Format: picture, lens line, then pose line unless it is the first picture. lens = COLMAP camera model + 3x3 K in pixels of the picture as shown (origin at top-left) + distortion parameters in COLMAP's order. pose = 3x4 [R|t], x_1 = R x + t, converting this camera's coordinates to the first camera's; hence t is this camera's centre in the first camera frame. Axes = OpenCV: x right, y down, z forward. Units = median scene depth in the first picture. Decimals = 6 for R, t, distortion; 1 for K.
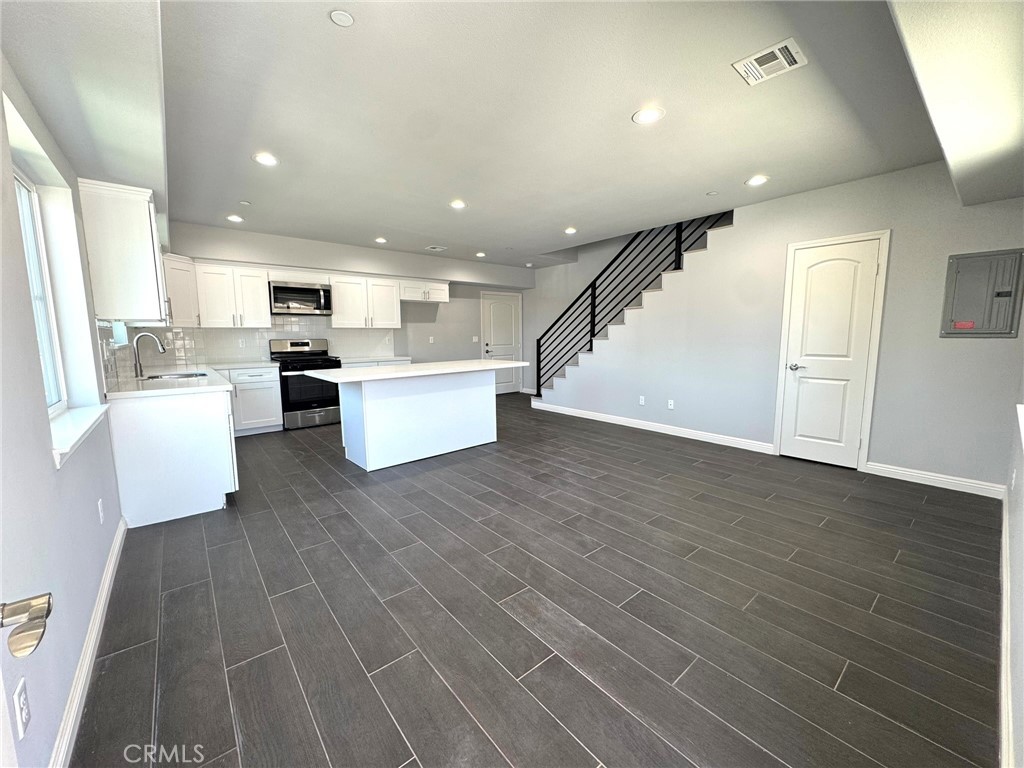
lens RADIAL K [[407.9, 0, 513.1], [0, 407.9, 382.5], [0, 0, 1]] dist [-0.002230, -0.000181]
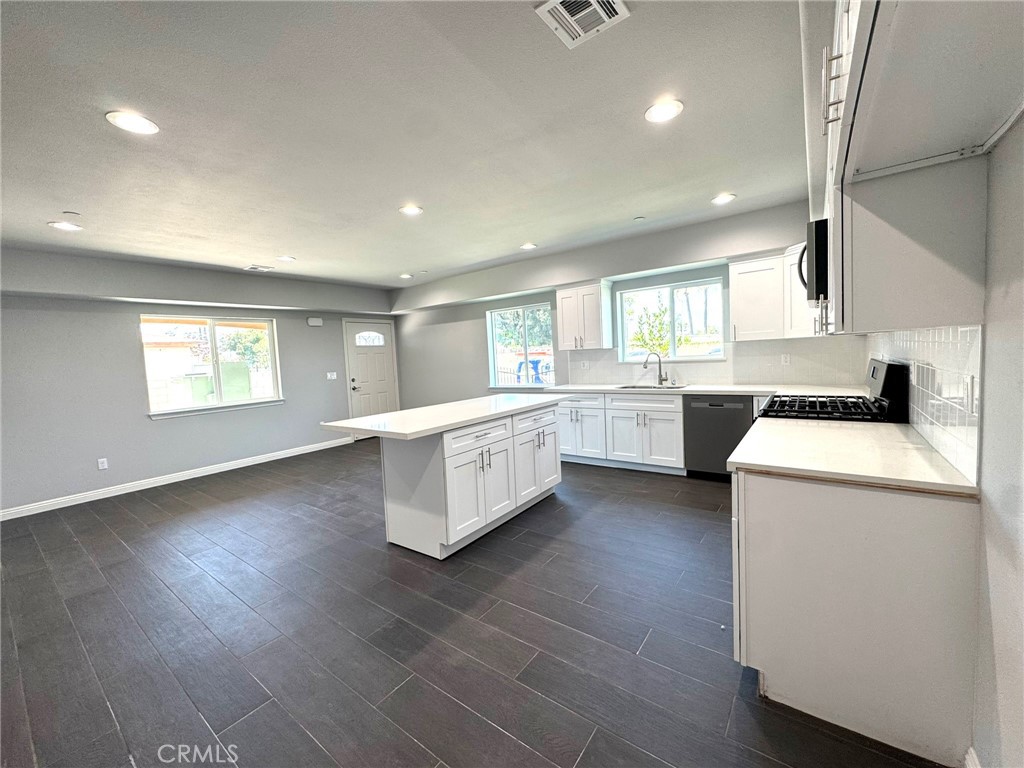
lens RADIAL K [[407.9, 0, 513.1], [0, 407.9, 382.5], [0, 0, 1]] dist [-0.002230, -0.000181]
pose [[-0.970291, 0.085482, -0.226335, -0.136659], [0.042978, 0.981523, 0.186457, -0.259121], [0.238091, 0.171191, -0.956037, 2.037657]]
